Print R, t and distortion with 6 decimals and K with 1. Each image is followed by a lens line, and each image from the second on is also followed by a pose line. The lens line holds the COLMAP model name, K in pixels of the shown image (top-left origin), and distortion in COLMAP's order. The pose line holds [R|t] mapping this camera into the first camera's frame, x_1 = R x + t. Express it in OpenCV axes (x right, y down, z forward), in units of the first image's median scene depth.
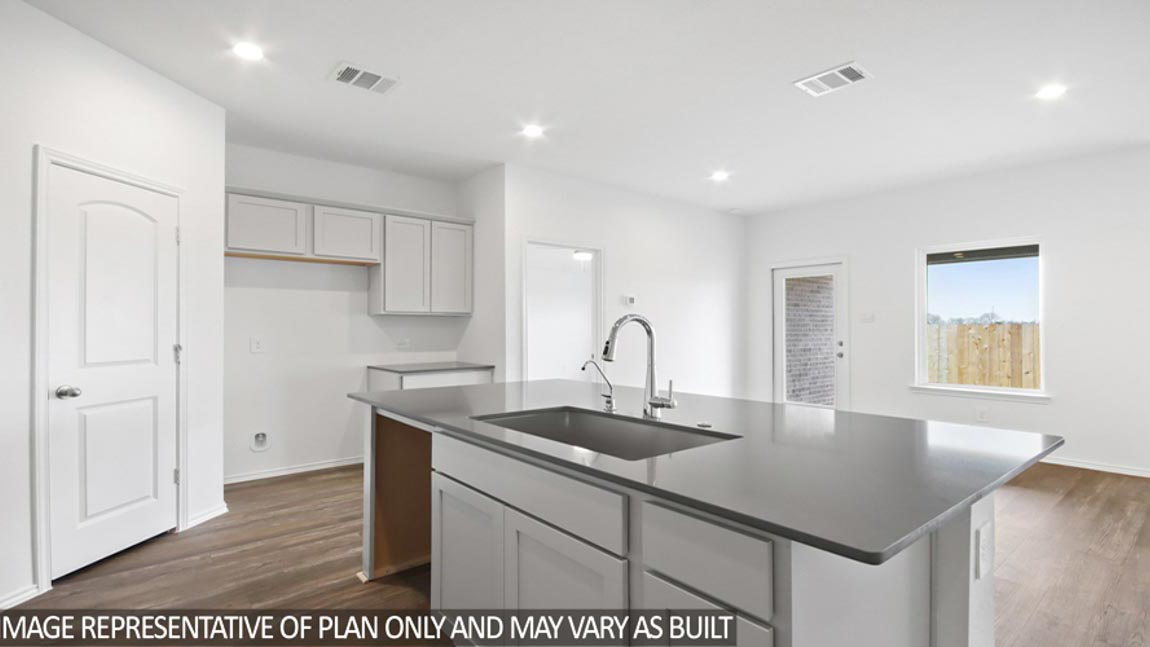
lens RADIAL K [[544.4, 0, 575.0], [0, 544.4, 323.5], [0, 0, 1]] dist [0.010759, -0.007830]
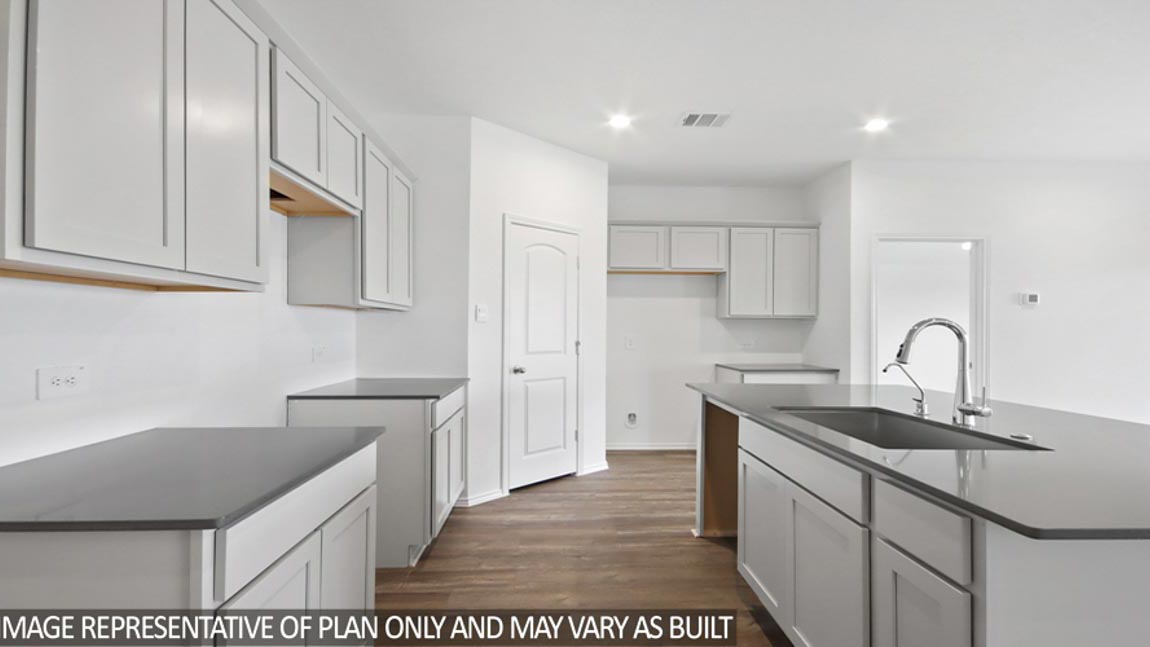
lens RADIAL K [[544.4, 0, 575.0], [0, 544.4, 323.5], [0, 0, 1]] dist [0.010759, -0.007830]
pose [[0.797977, 0.000407, -0.602688, 0.107589], [-0.002989, 0.999990, -0.003282, -0.000951], [0.602681, 0.004420, 0.797970, -0.114550]]
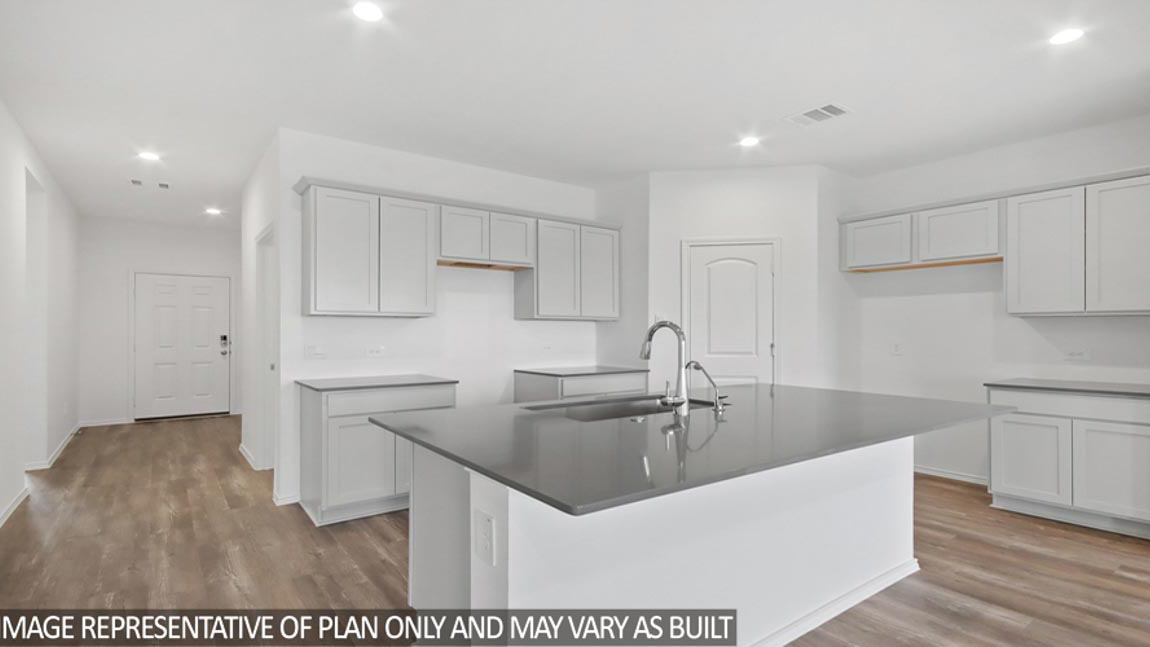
lens RADIAL K [[544.4, 0, 575.0], [0, 544.4, 323.5], [0, 0, 1]] dist [0.010759, -0.007830]
pose [[-0.048934, -0.015184, -0.998687, 0.813038], [0.007213, 0.999853, -0.015555, 0.003893], [0.998776, -0.007964, -0.048817, 0.574930]]
